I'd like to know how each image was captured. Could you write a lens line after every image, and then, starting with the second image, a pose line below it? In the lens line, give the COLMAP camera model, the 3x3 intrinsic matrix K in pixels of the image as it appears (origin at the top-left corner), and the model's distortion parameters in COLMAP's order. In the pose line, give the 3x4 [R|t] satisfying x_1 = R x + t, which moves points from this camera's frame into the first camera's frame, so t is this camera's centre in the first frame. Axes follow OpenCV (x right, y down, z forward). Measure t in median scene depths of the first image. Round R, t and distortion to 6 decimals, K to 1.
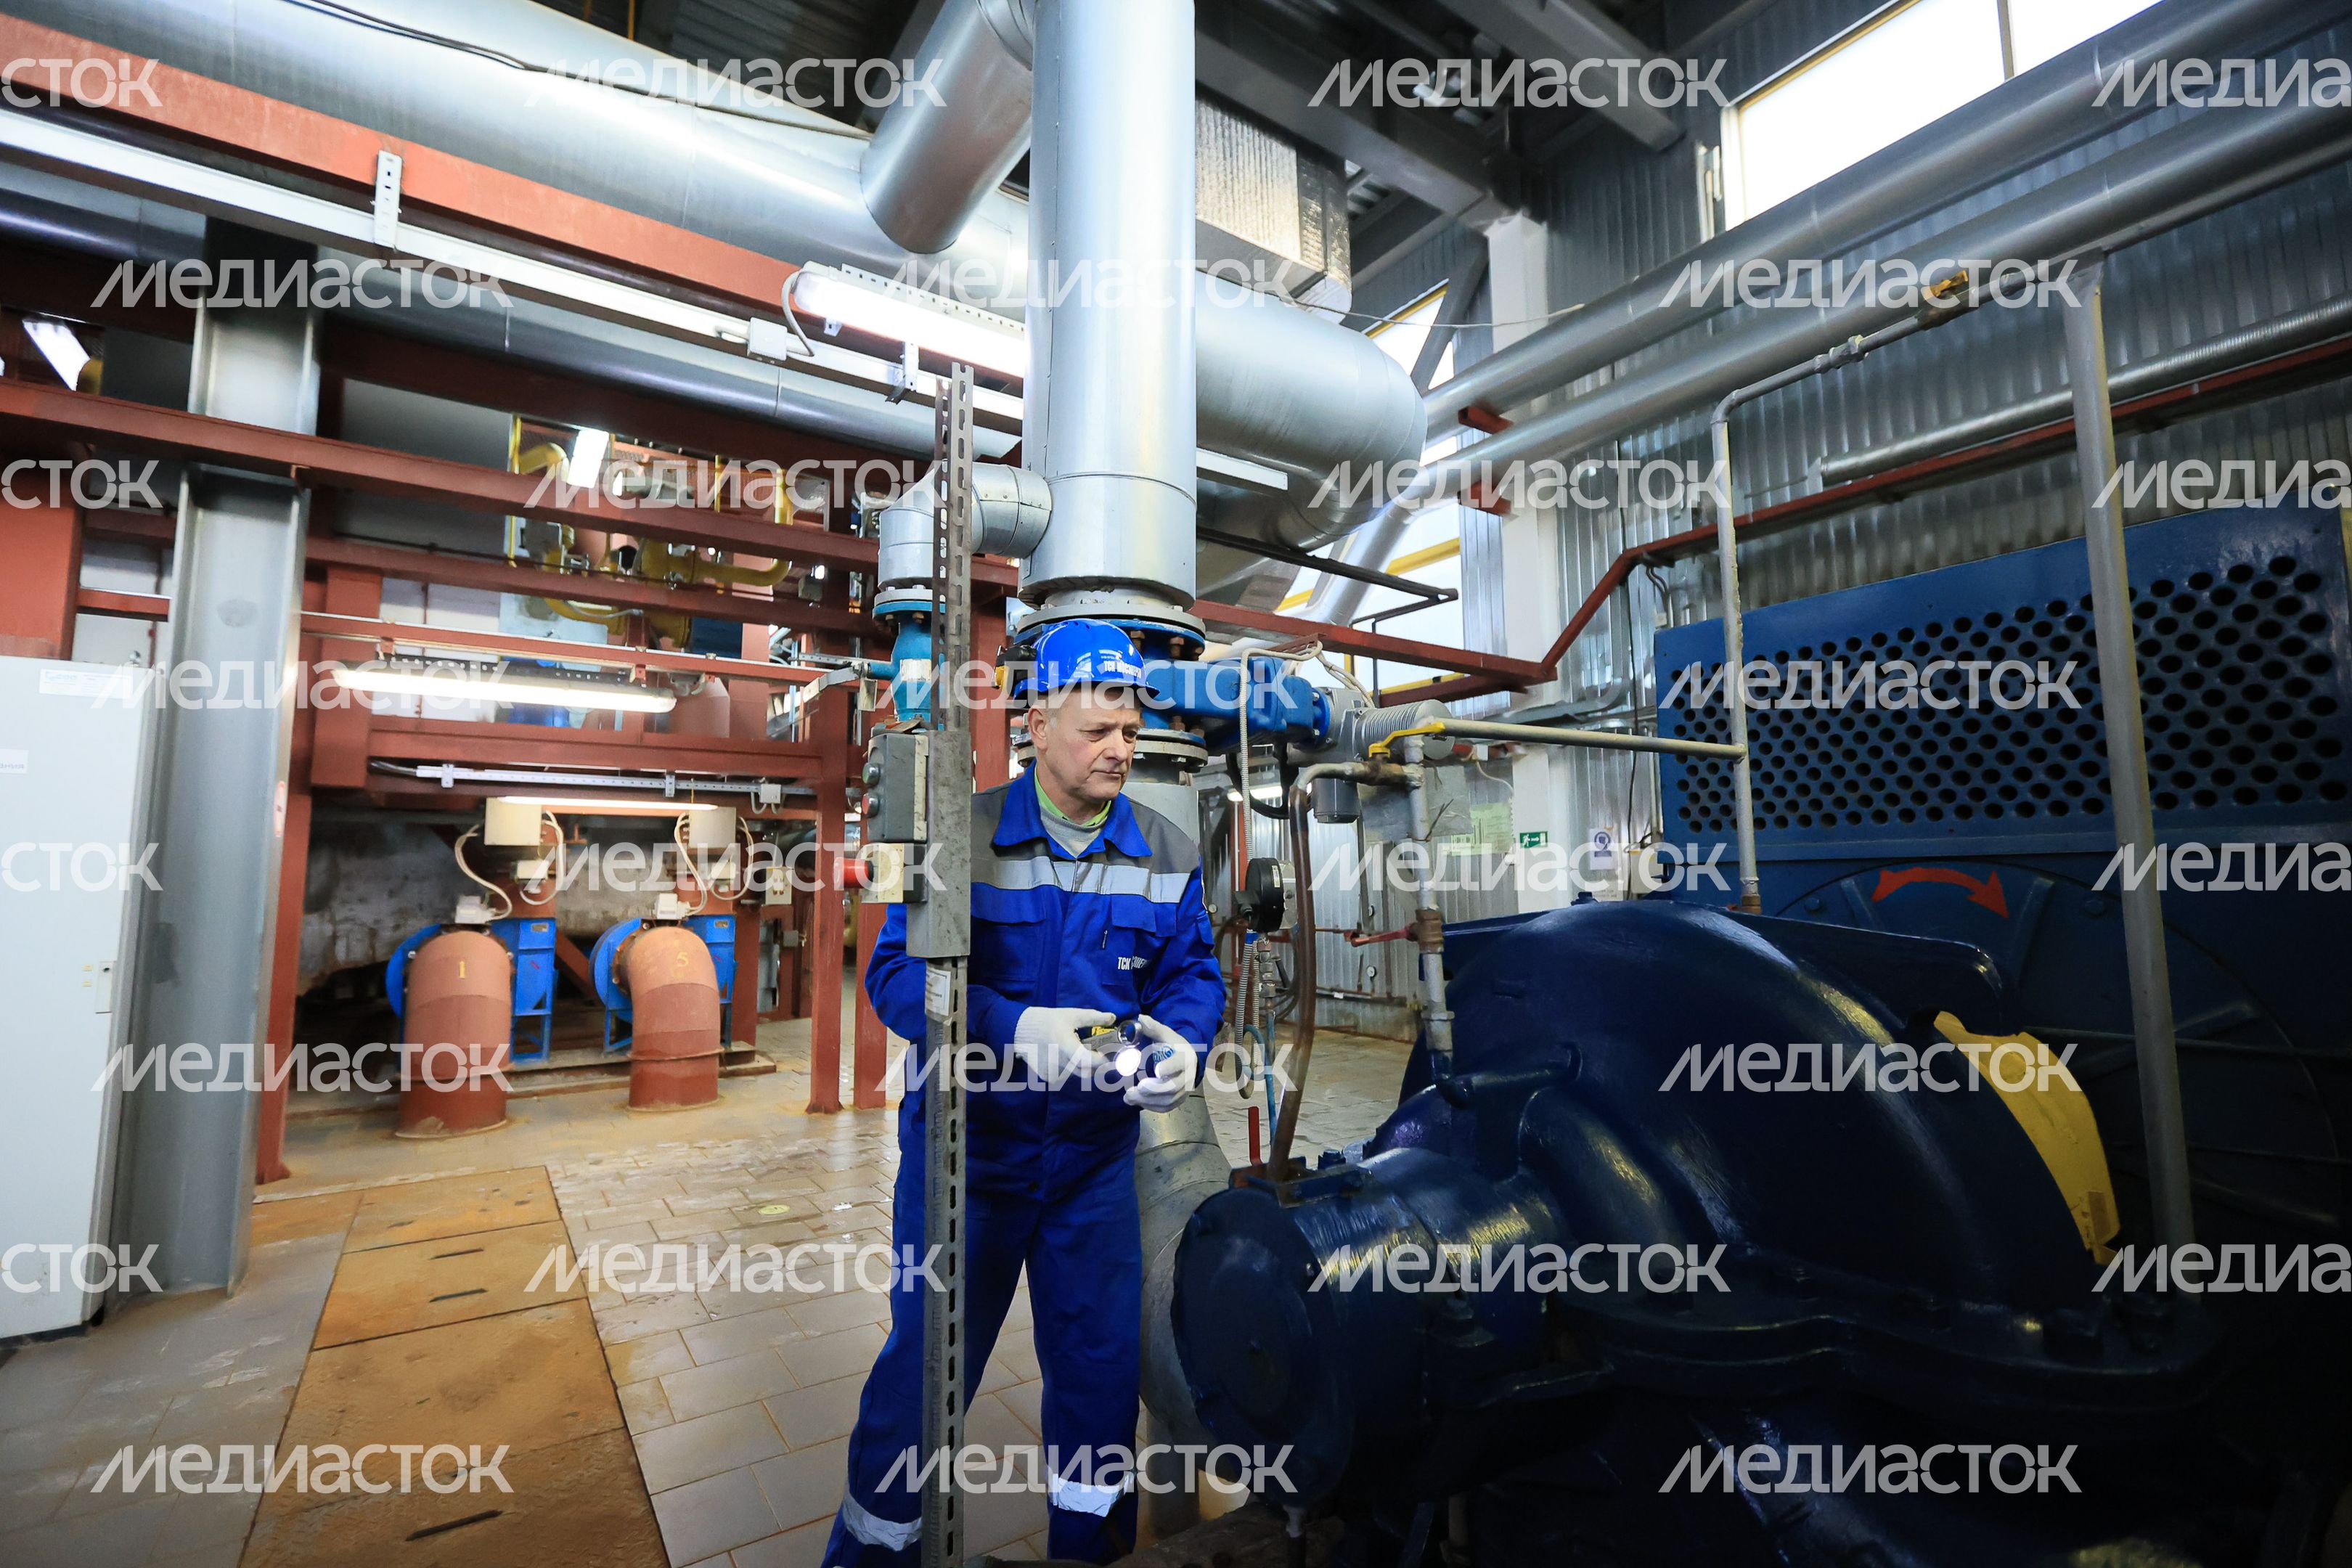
lens RADIAL K [[1060.6, 0, 1176.2], [0, 1060.6, 777.2], [0, 0, 1]] dist [0.000802, 0.000212]
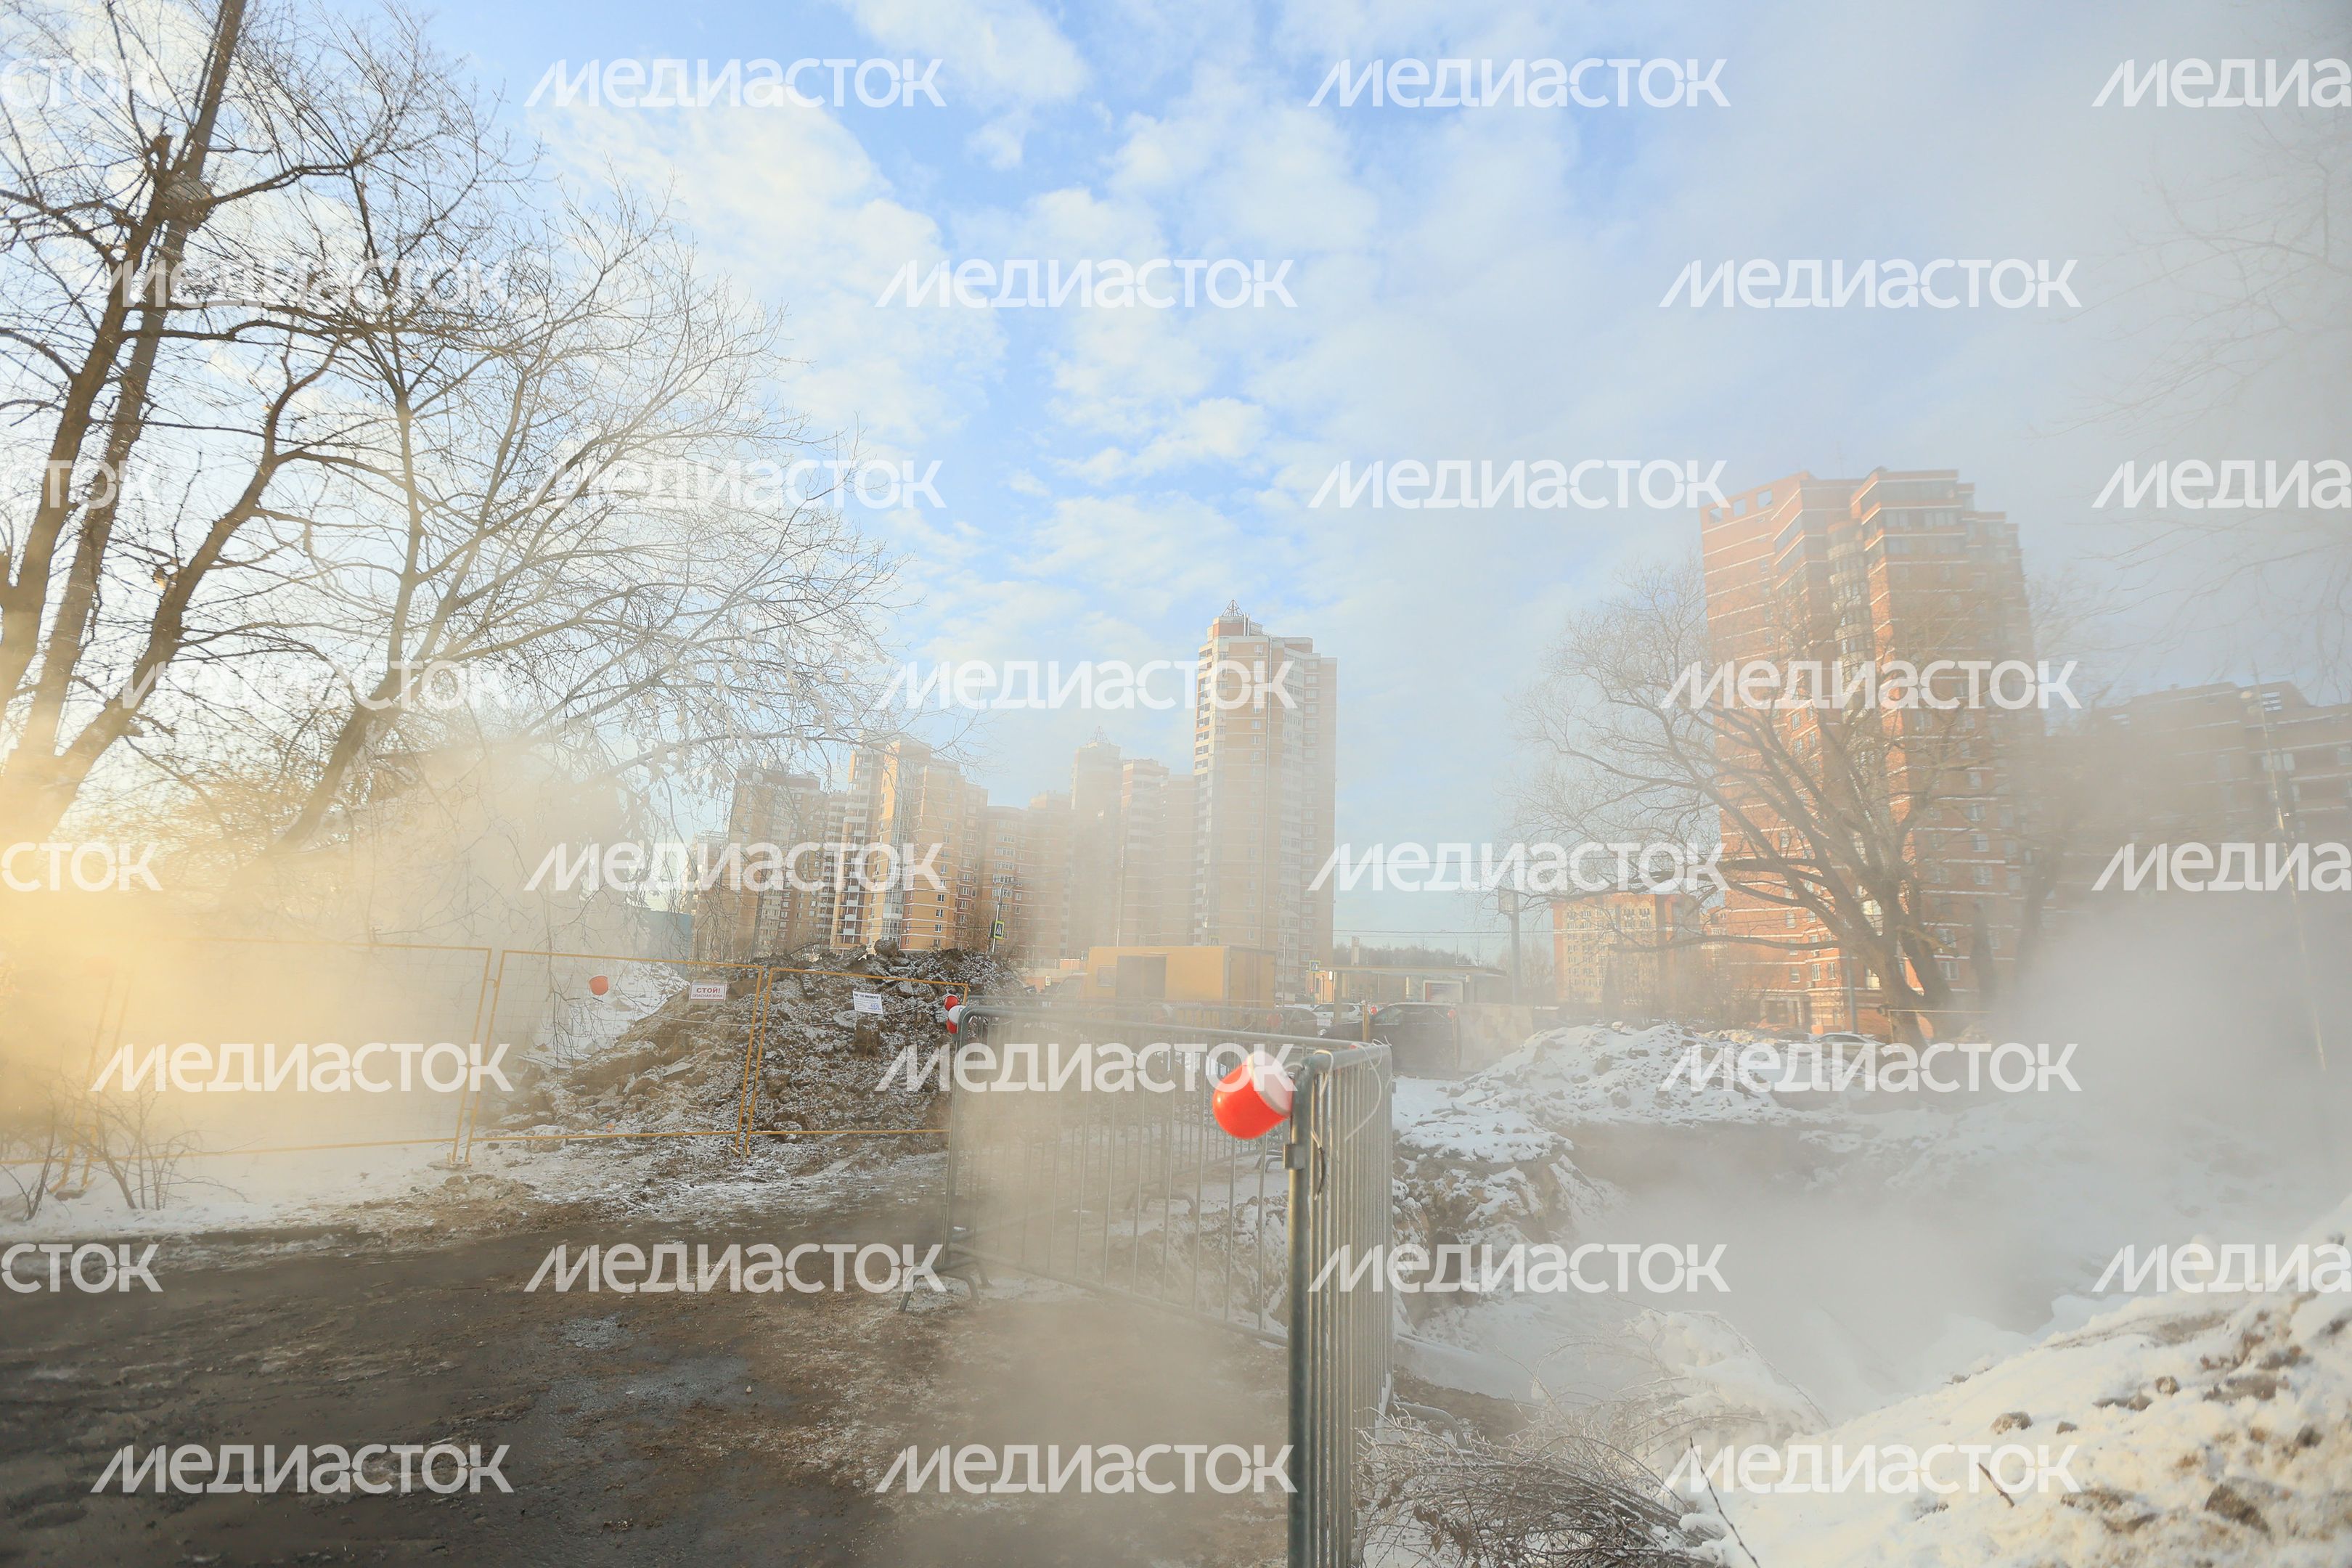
lens RADIAL K [[1060.6, 0, 1176.2], [0, 1060.6, 777.2], [0, 0, 1]] dist [0.000802, 0.000212]
pose [[1.000000, 0.000068, -0.000085, 0.000305], [-0.000068, 1.000000, 0.000219, 0.734393], [0.000085, -0.000219, 1.000000, 0.000404]]
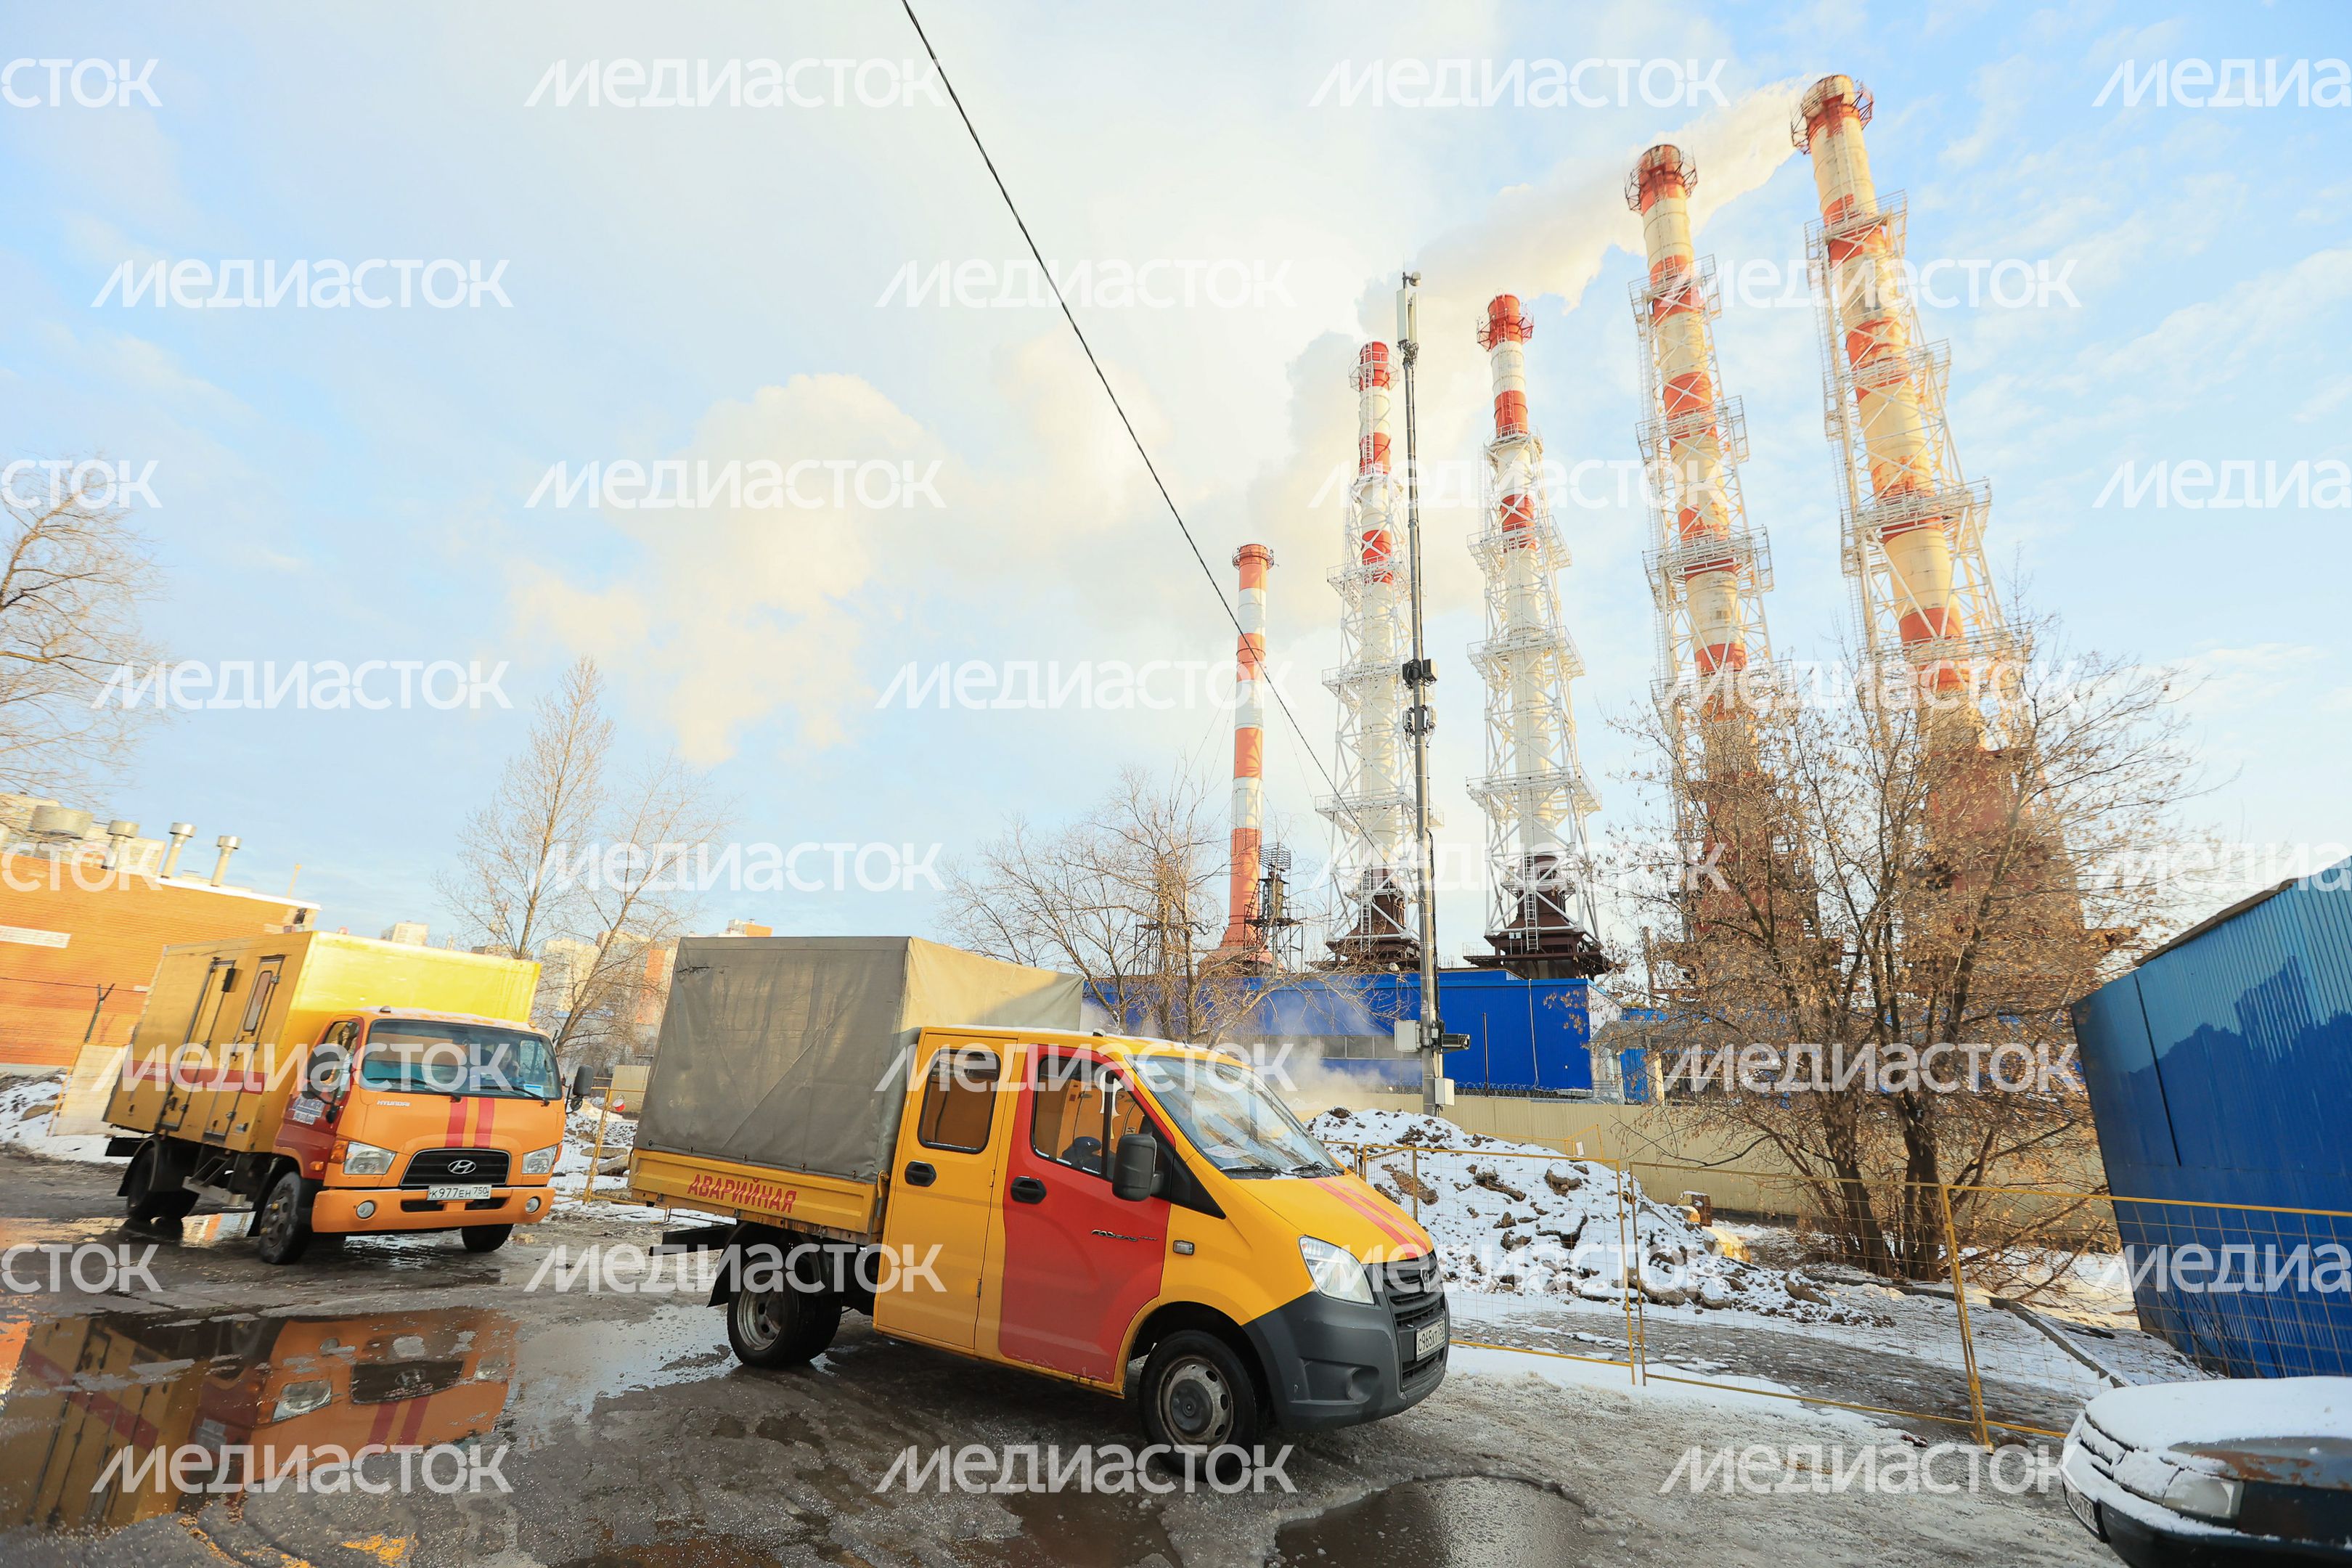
lens RADIAL K [[1060.6, 0, 1176.2], [0, 1060.6, 777.2], [0, 0, 1]] dist [0.000802, 0.000212]
pose [[1.000000, 0.000001, 0.000017, 0.000116], [-0.000001, 1.000000, 0.000310, 1.428552], [-0.000017, -0.000310, 1.000000, 0.000111]]
